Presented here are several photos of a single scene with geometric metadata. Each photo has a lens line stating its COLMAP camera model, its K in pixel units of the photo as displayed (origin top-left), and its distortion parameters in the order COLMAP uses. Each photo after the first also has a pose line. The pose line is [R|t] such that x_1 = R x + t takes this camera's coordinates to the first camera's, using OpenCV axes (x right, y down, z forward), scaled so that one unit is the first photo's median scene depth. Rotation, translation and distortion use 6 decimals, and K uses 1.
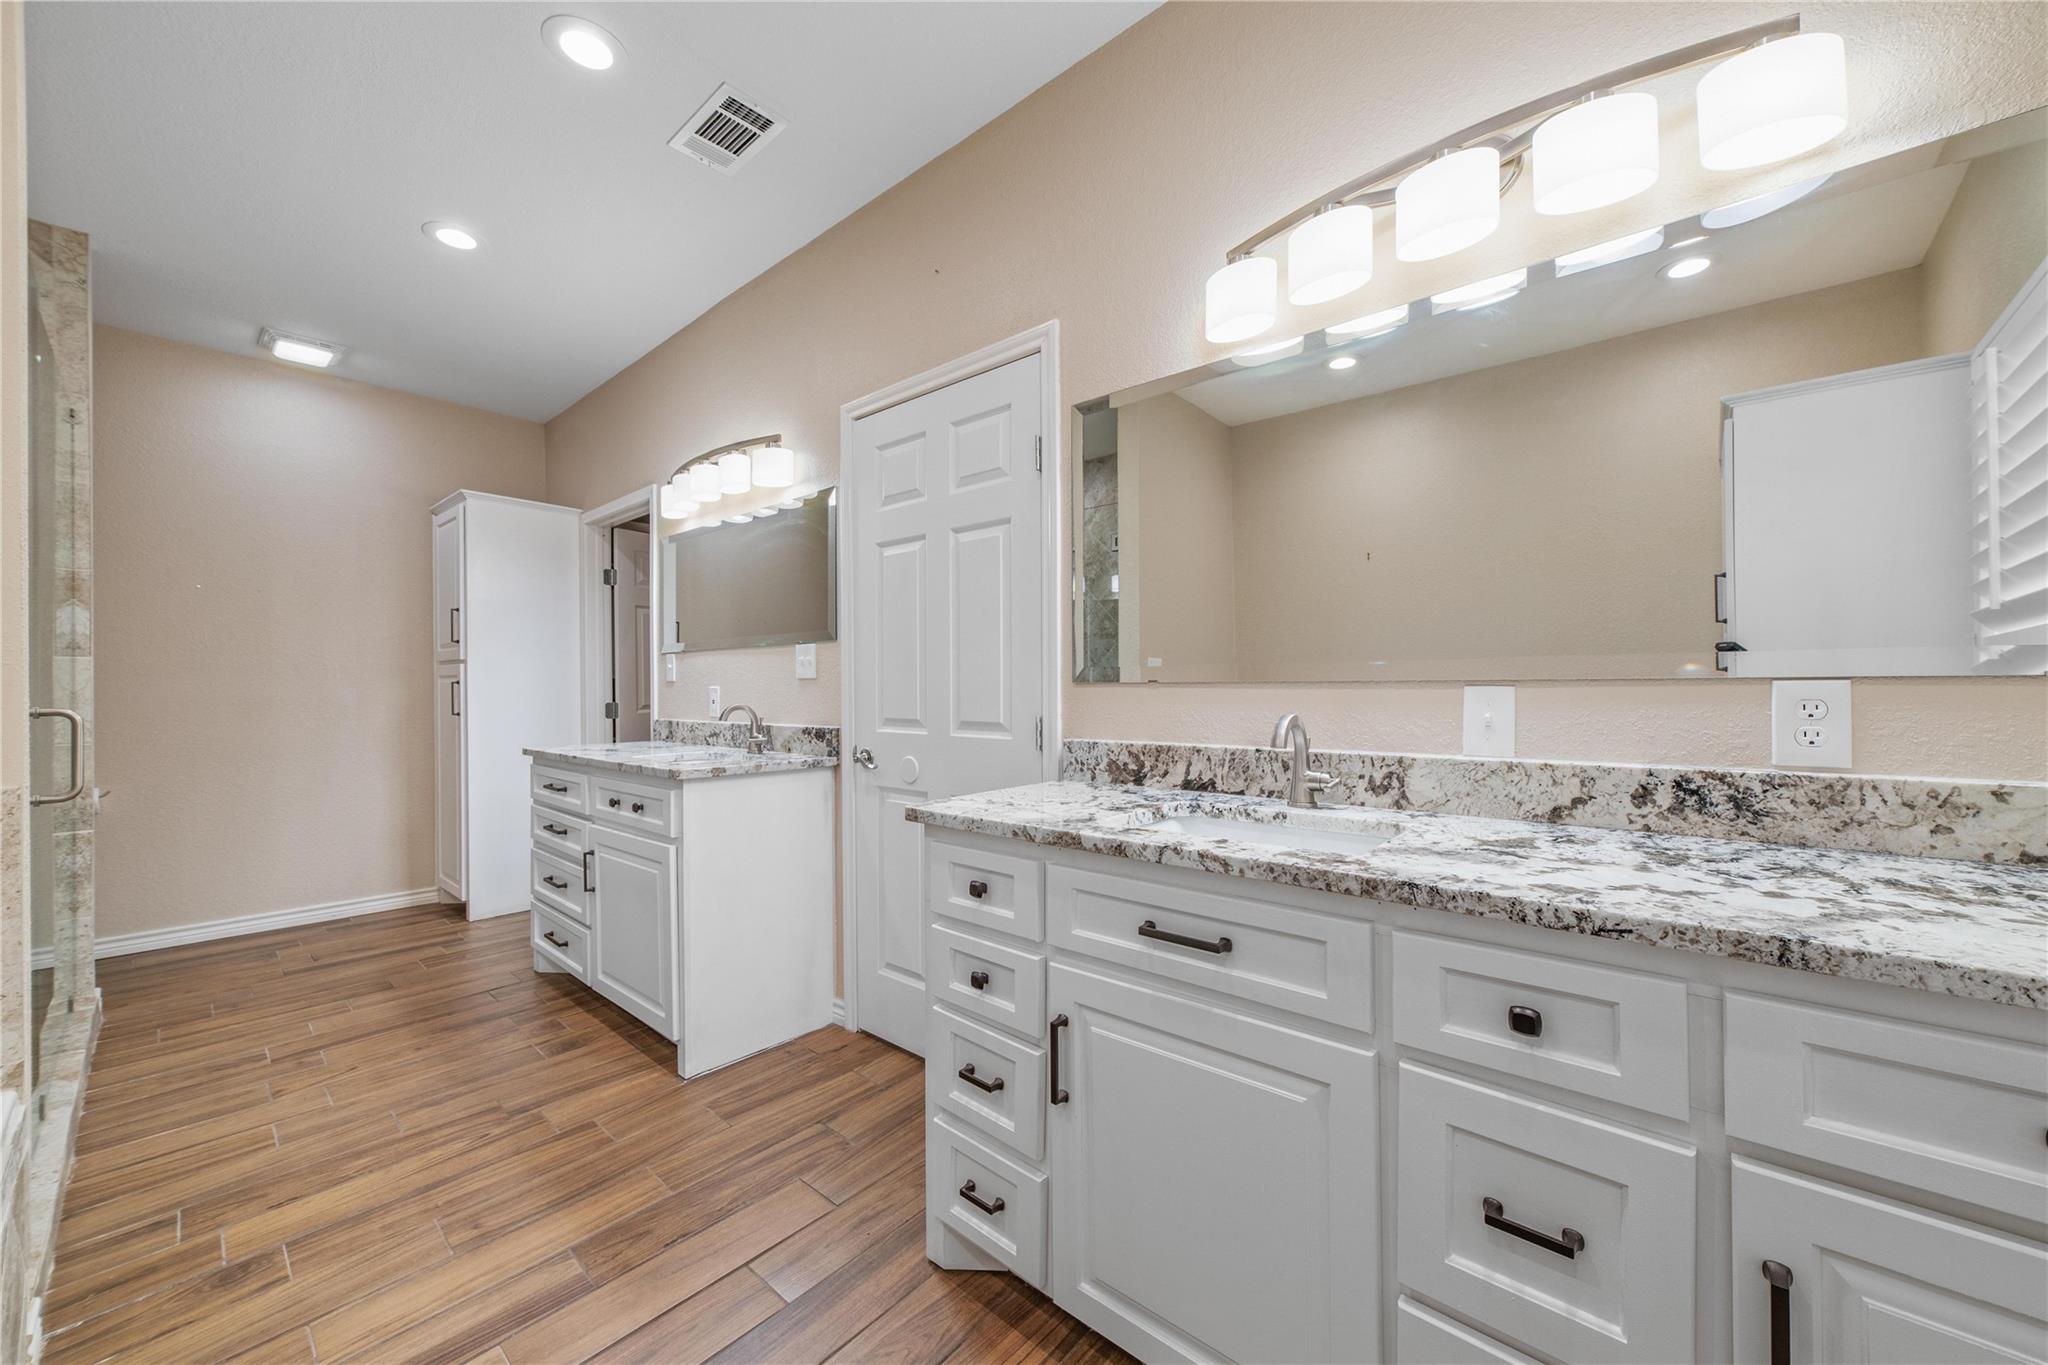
lens RADIAL K [[774.0, 0, 1022.5], [0, 774.0, 687.1], [0, 0, 1]] dist [-0.005186, 0.002342]
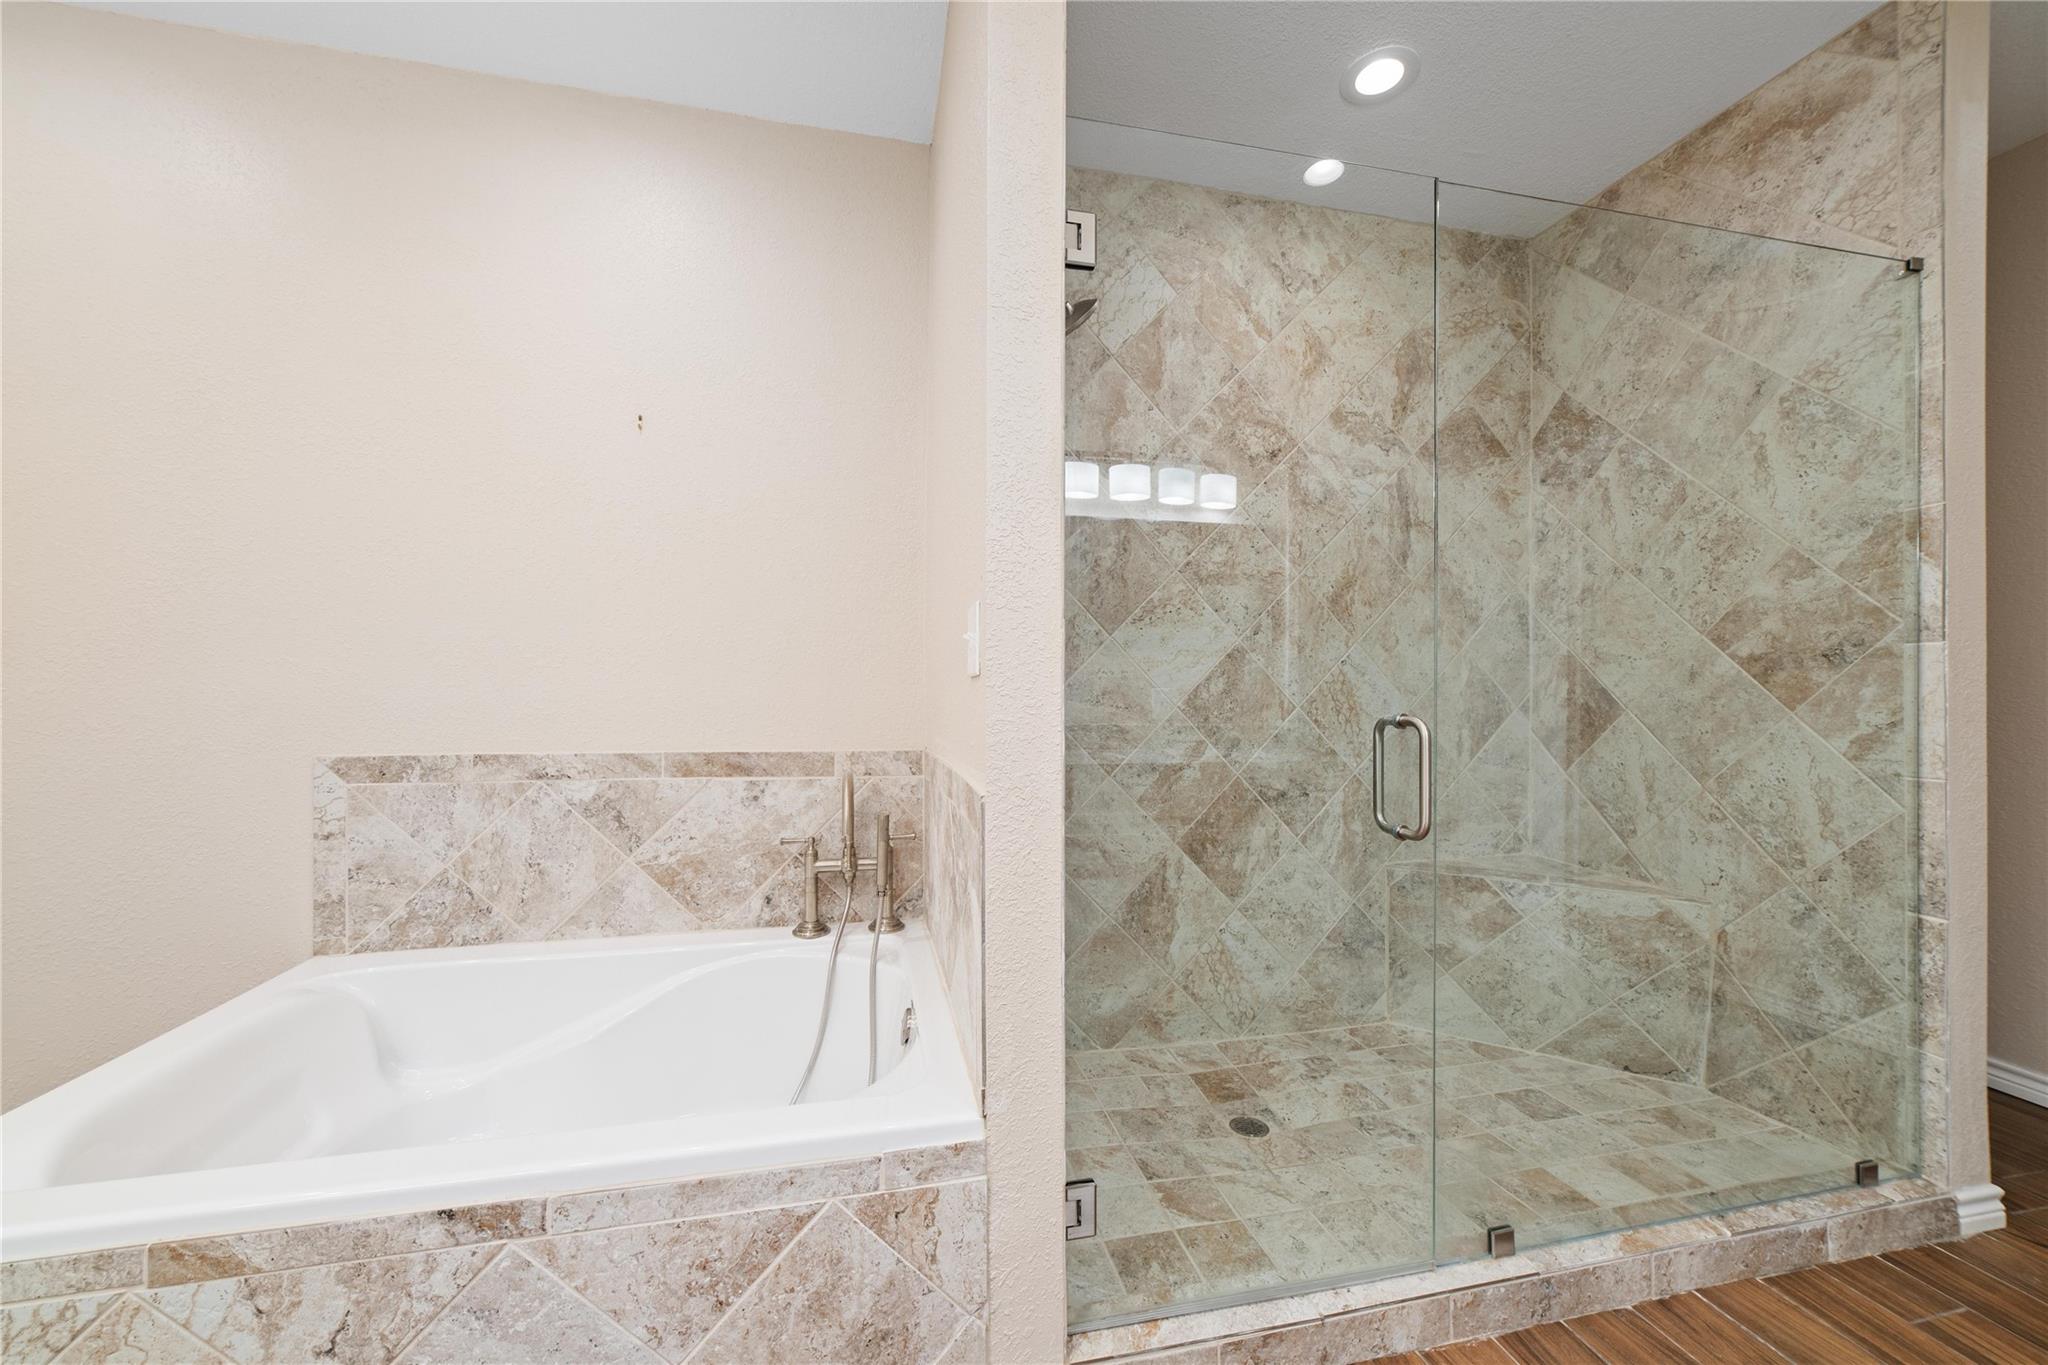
lens RADIAL K [[774.0, 0, 1034.1], [0, 774.0, 690.4], [0, 0, 1]] dist [-0.005186, 0.002342]
pose [[-0.585398, 0.003947, -0.810736, -0.276553], [0.004326, 0.999989, 0.001745, -0.003897], [0.810734, -0.002486, -0.585409, 0.776201]]
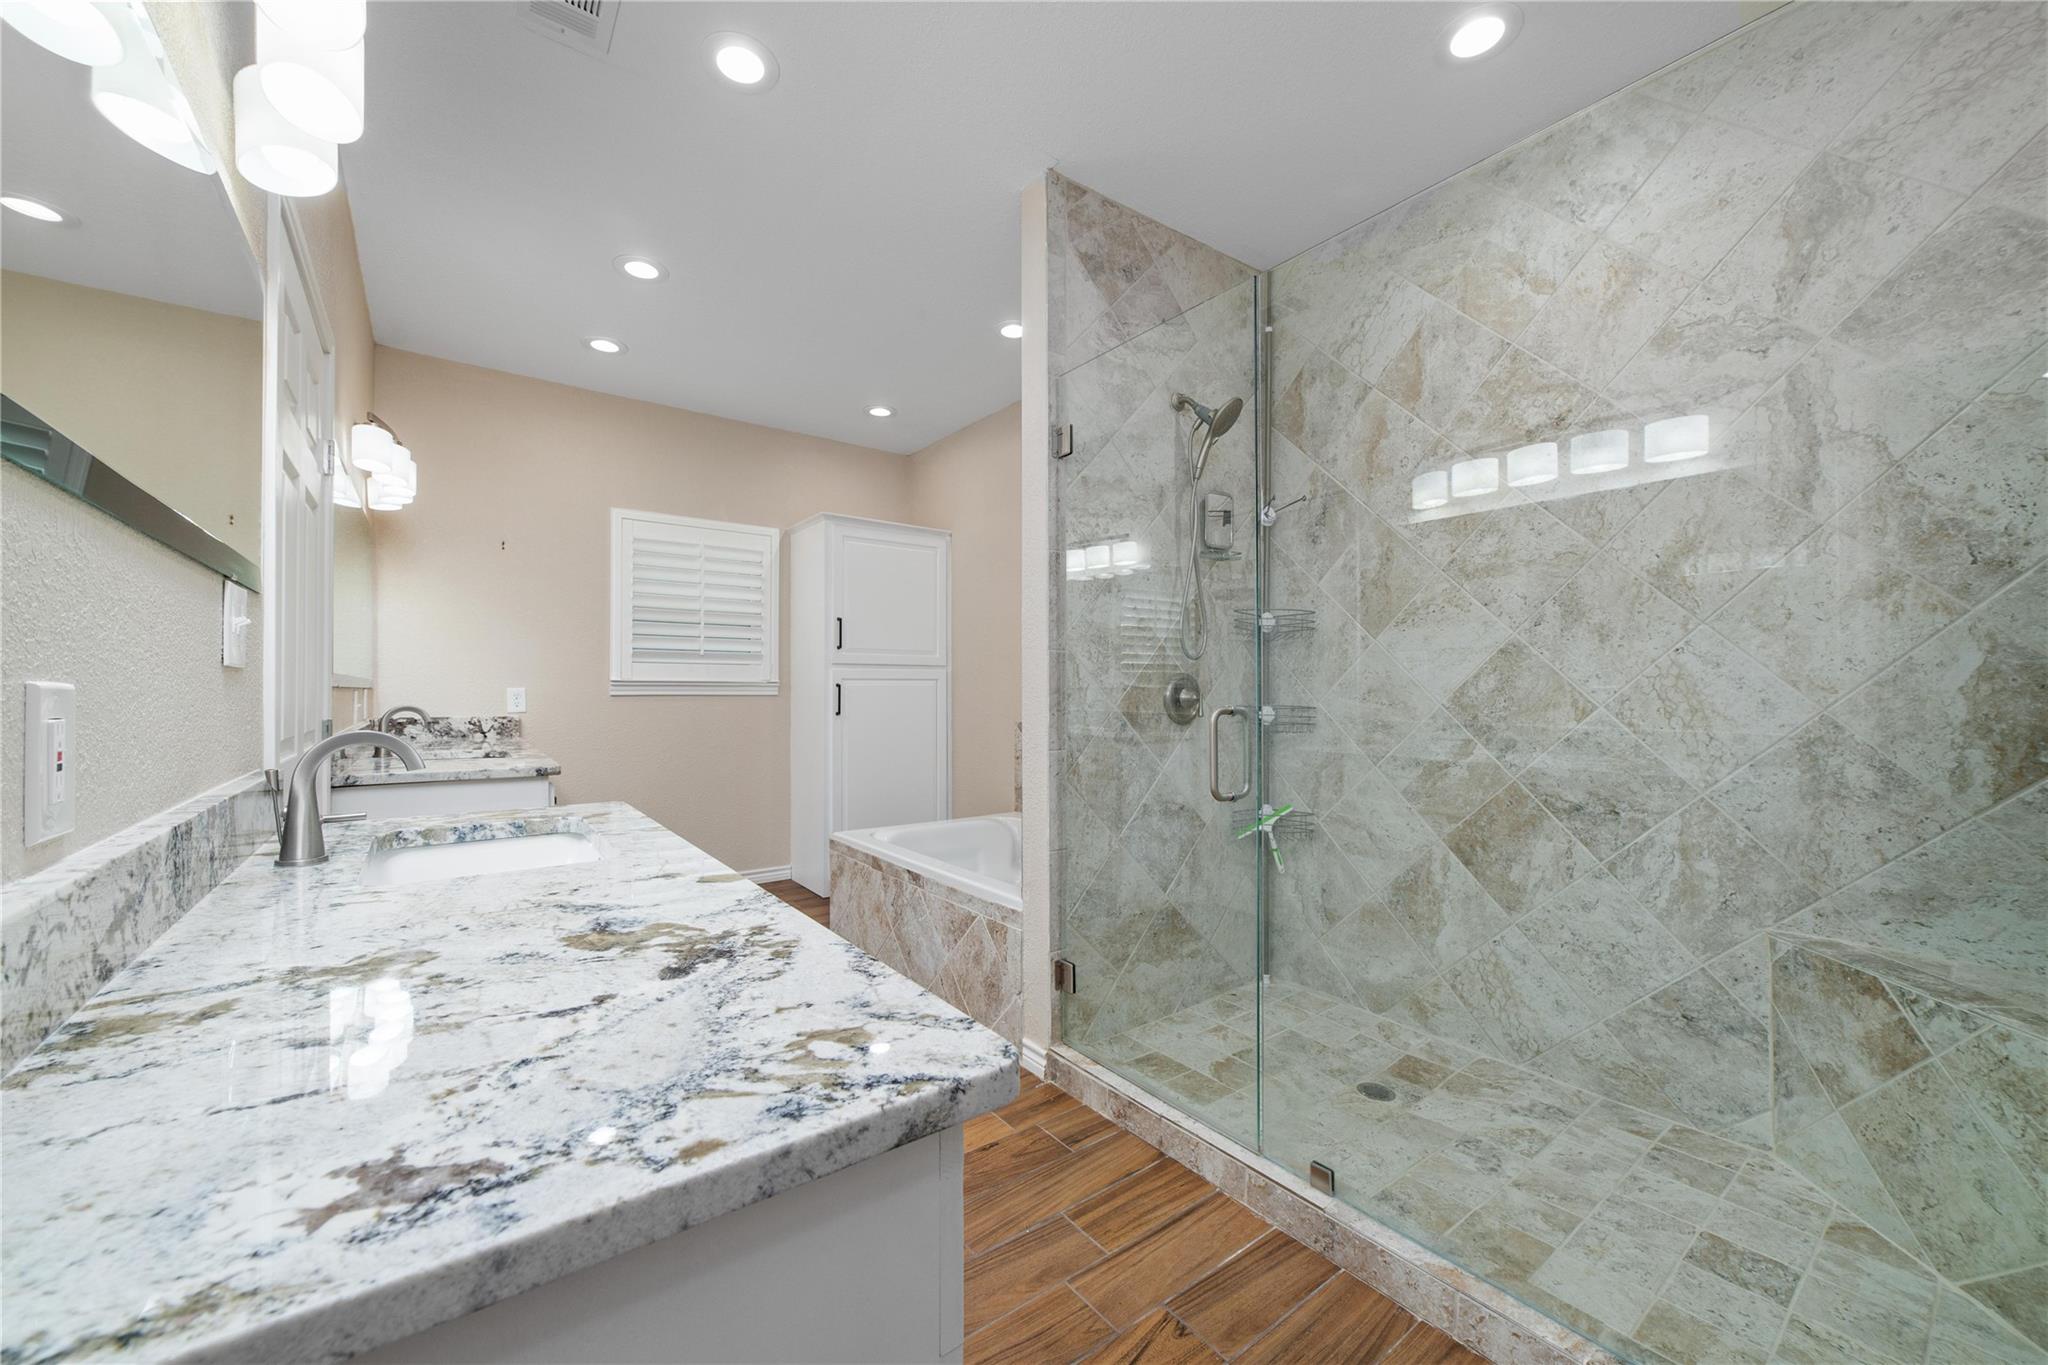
lens RADIAL K [[774.0, 0, 1018.3], [0, 774.0, 685.6], [0, 0, 1]] dist [-0.005186, 0.002342]
pose [[-0.978107, 0.008736, 0.207919, -0.839348], [0.006177, 0.999897, -0.012954, 0.004429], [-0.208011, -0.011386, -0.978060, 1.414616]]
